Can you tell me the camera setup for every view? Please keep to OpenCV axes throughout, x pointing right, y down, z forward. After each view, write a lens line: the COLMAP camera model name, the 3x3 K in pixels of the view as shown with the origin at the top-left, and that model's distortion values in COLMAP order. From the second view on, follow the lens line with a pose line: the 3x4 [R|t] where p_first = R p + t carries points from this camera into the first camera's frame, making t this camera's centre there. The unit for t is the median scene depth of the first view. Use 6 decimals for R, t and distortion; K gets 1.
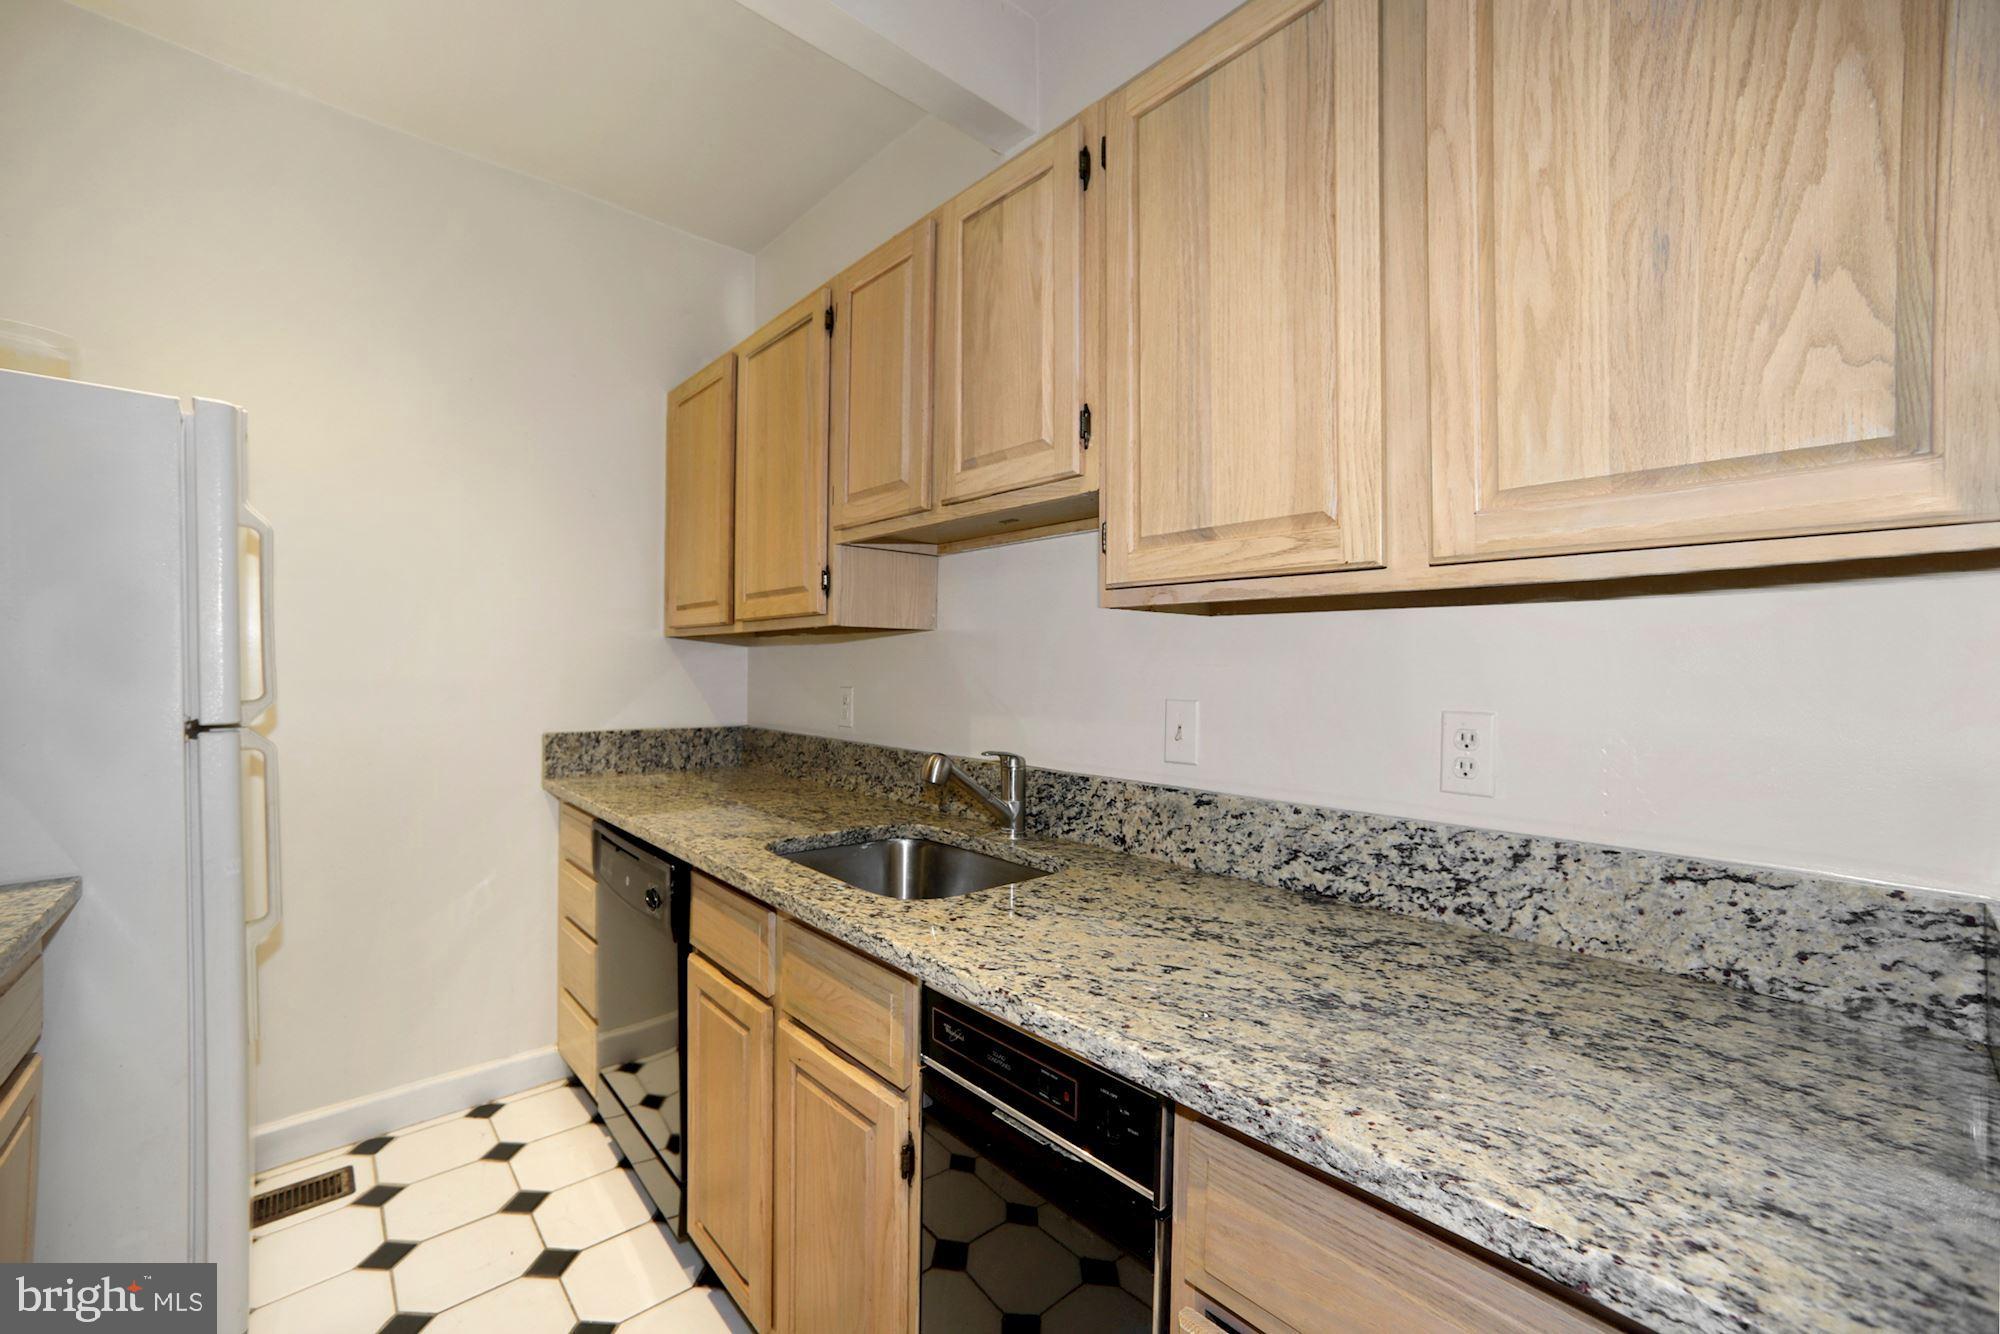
lens RADIAL K [[821.8, 0, 1000.0], [0, 821.8, 667.0], [0, 0, 1]] dist [-0.077430, 0.039129]
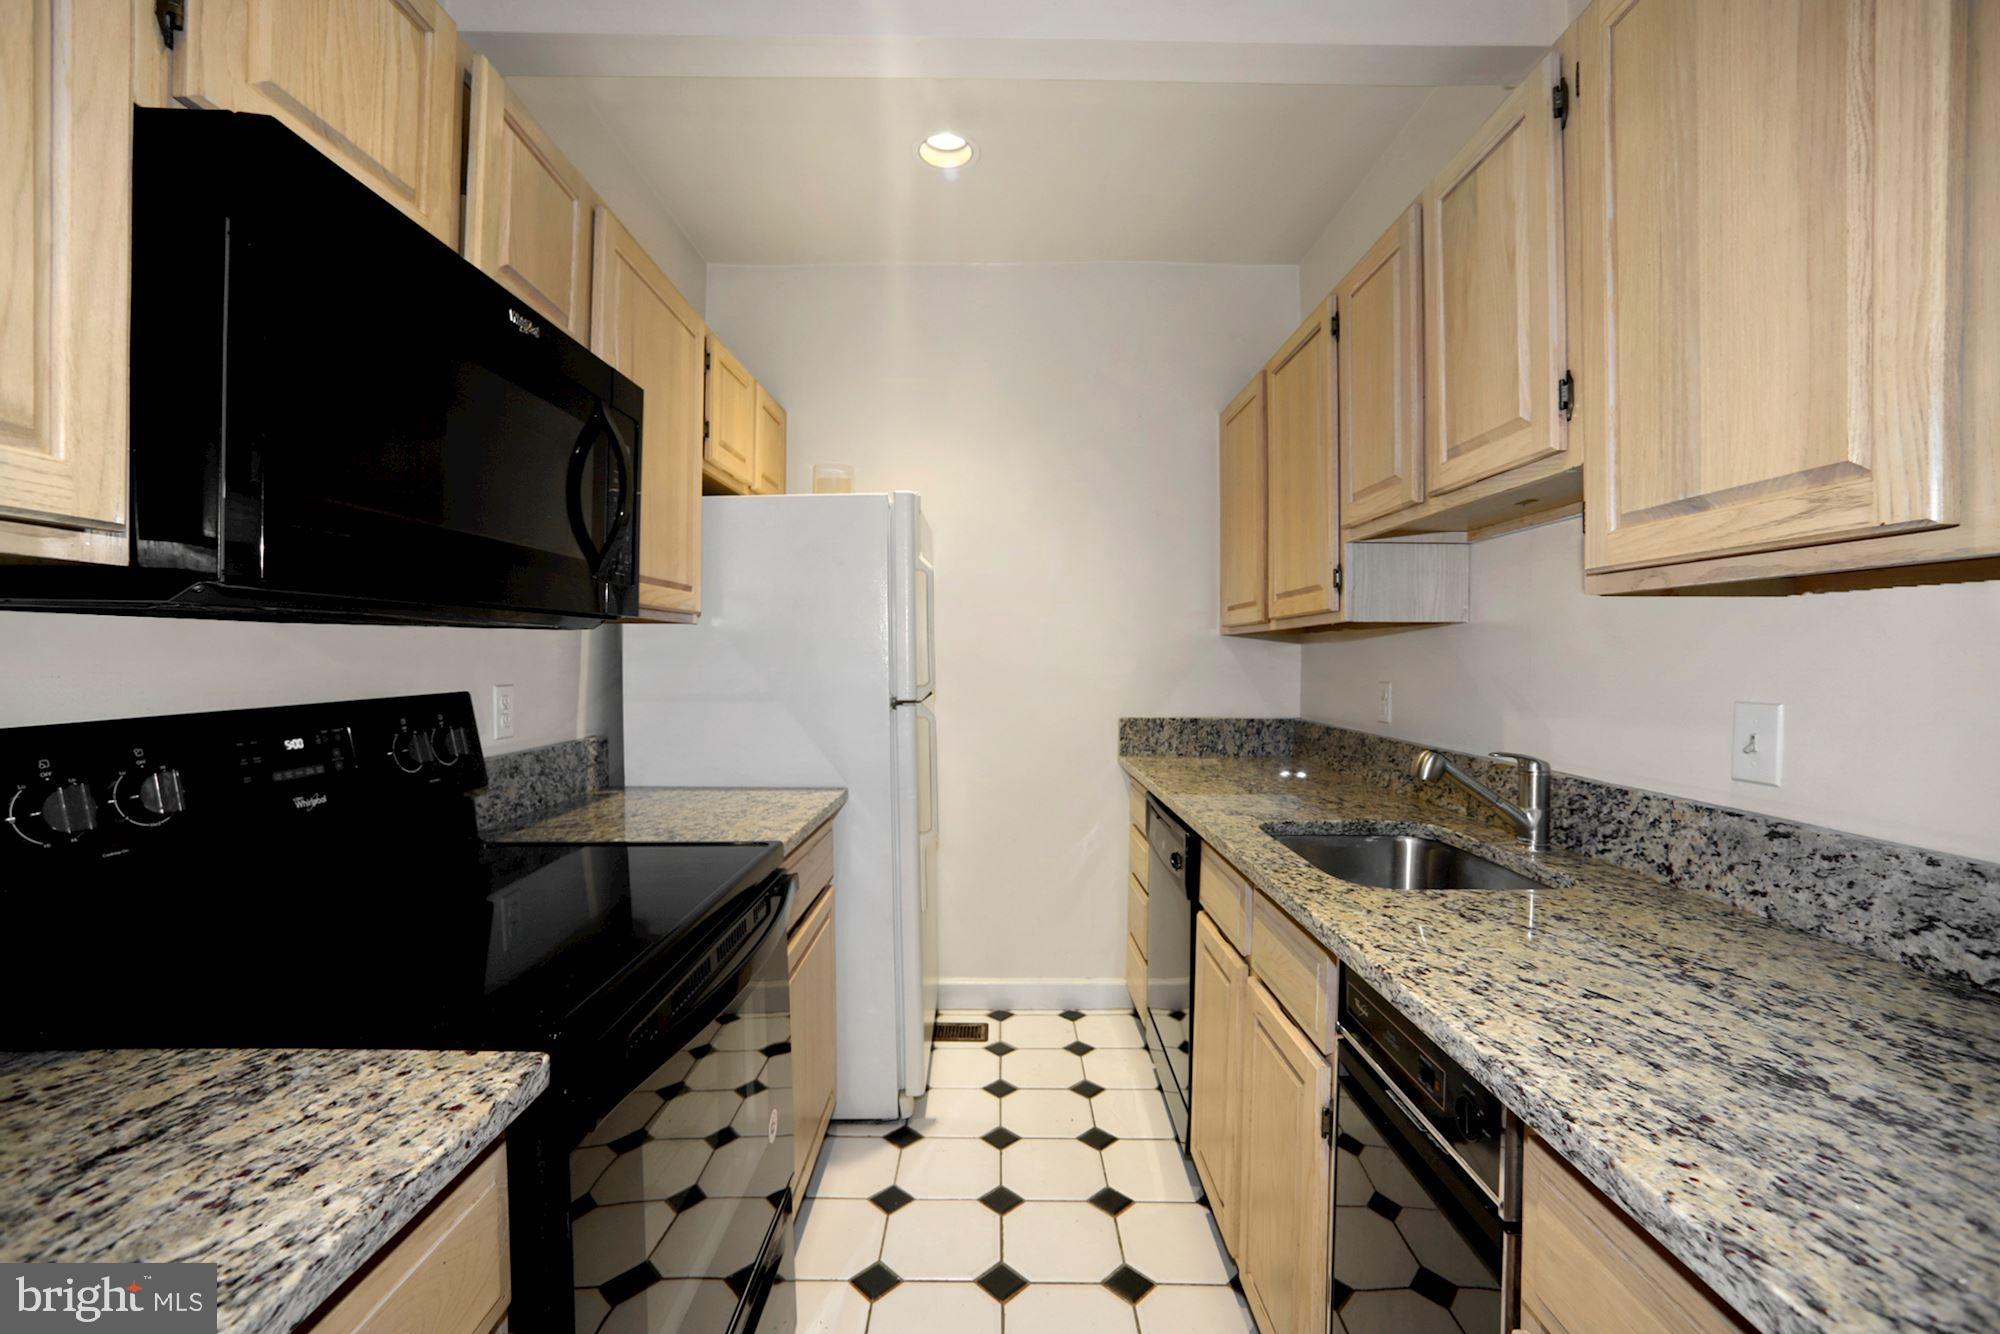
lens RADIAL K [[827.1, 0, 986.5], [0, 827.1, 649.6], [0, 0, 1]] dist [-0.045705, 0.024246]
pose [[0.736089, -0.013859, -0.676742, 0.233149], [0.004438, 0.999868, -0.015650, -0.002536], [0.676870, 0.008517, 0.736054, -0.092714]]
